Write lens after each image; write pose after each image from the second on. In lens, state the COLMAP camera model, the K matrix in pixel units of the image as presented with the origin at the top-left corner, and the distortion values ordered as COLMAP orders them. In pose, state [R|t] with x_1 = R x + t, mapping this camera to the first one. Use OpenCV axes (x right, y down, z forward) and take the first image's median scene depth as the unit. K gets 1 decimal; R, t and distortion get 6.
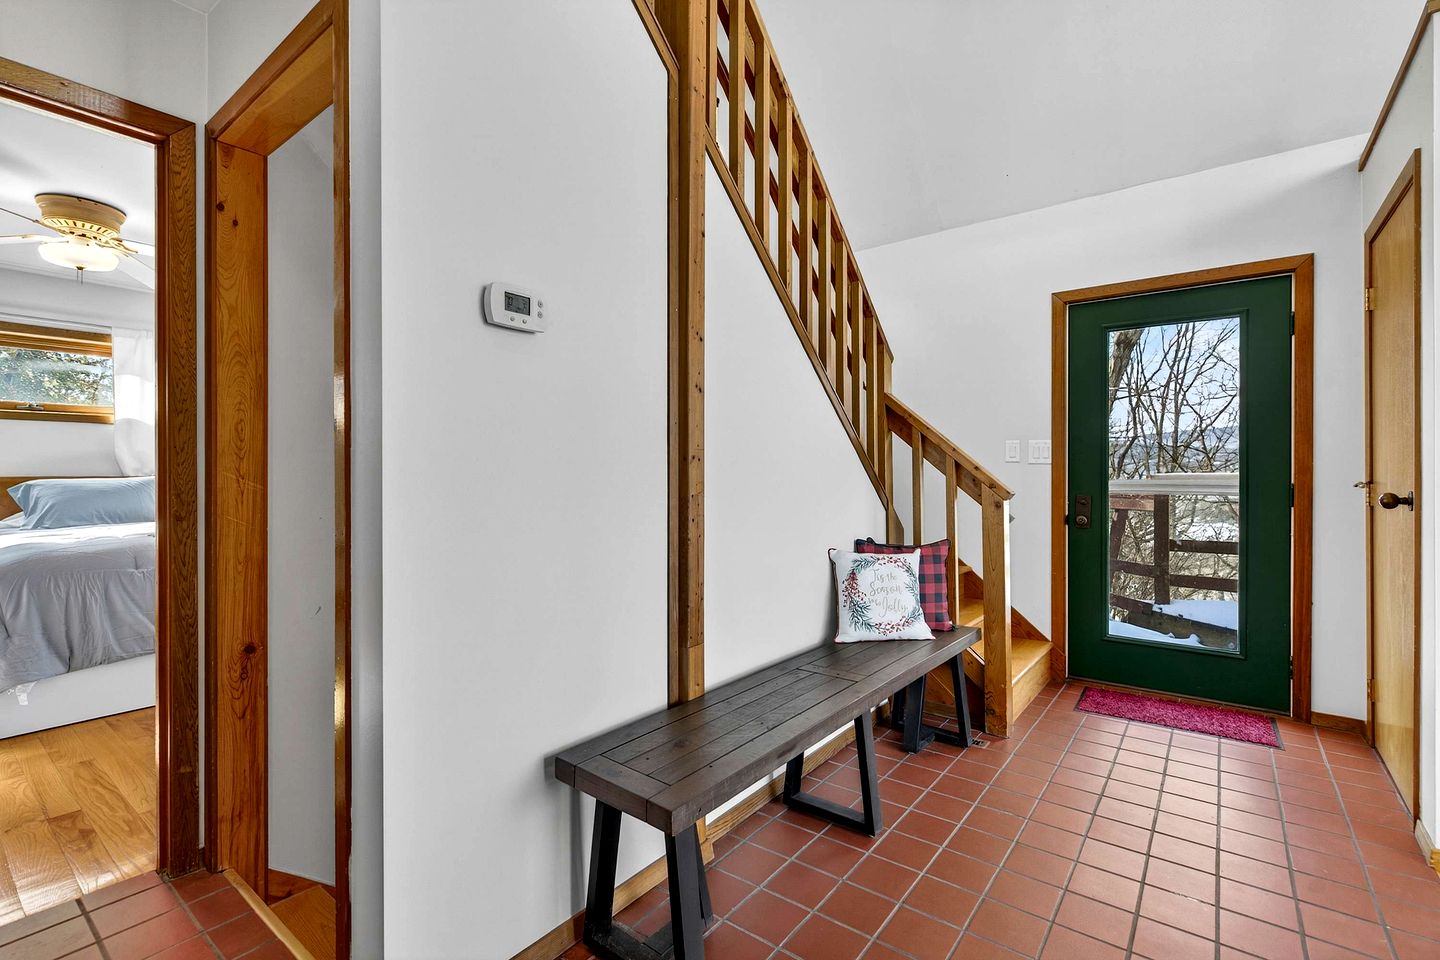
lens RADIAL K [[656.3, 0, 715.7], [0, 656.3, 475.1], [0, 0, 1]] dist [-0.003512, -0.000572]
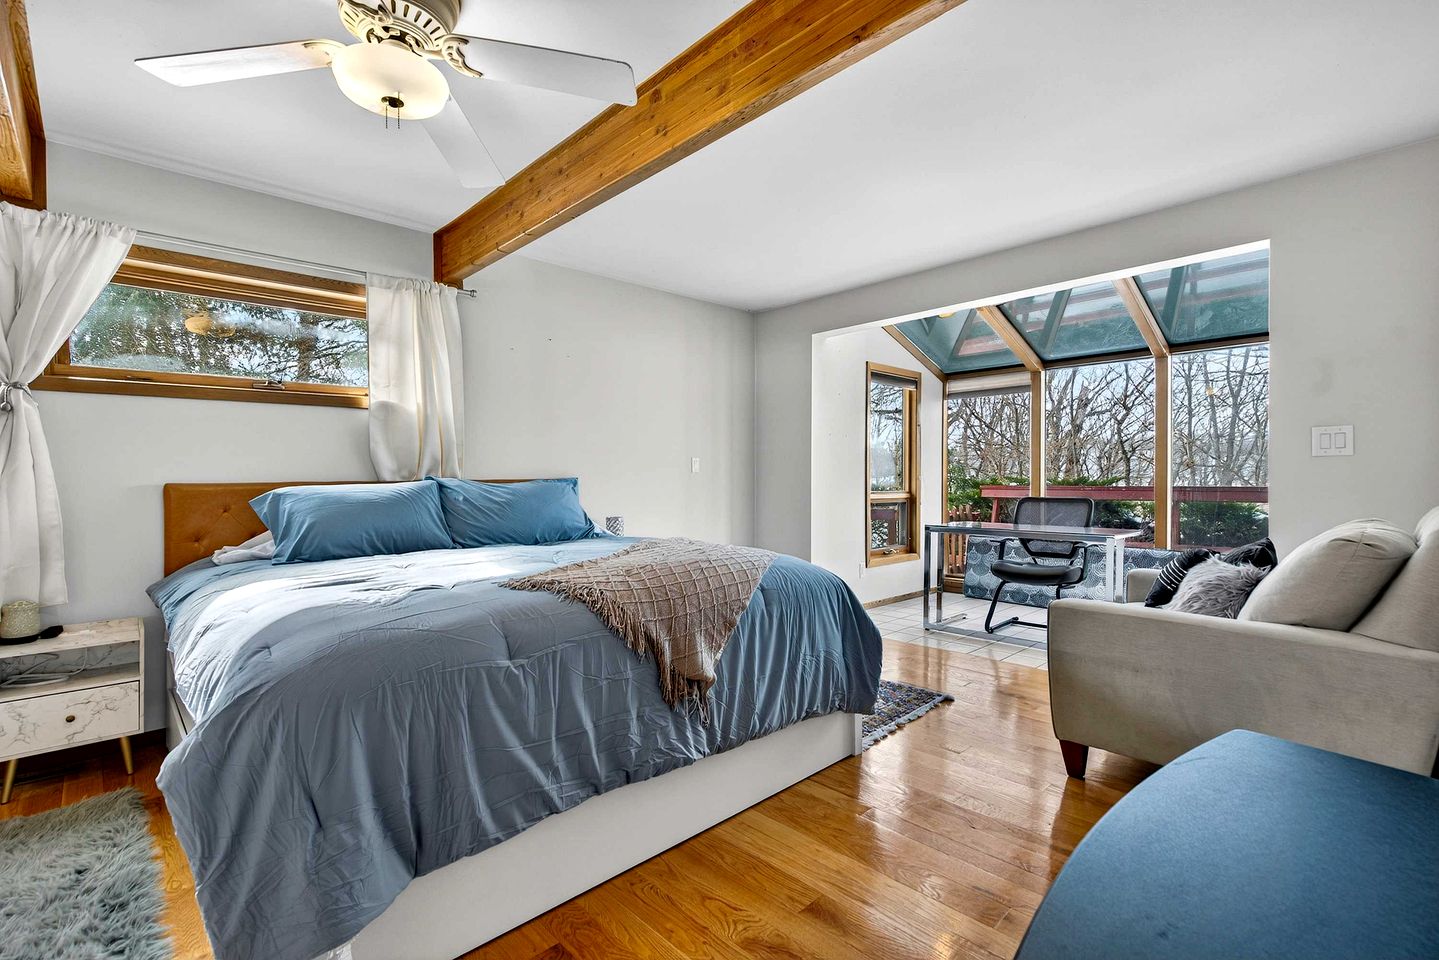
lens RADIAL K [[655.9, 0, 722.7], [0, 655.9, 483.8], [0, 0, 1]] dist [-0.003512, -0.000572]
pose [[0.990135, 0.003239, -0.140076, -0.499212], [-0.001669, 0.999934, 0.011326, -0.005110], [0.140103, -0.010980, 0.990076, 0.391303]]
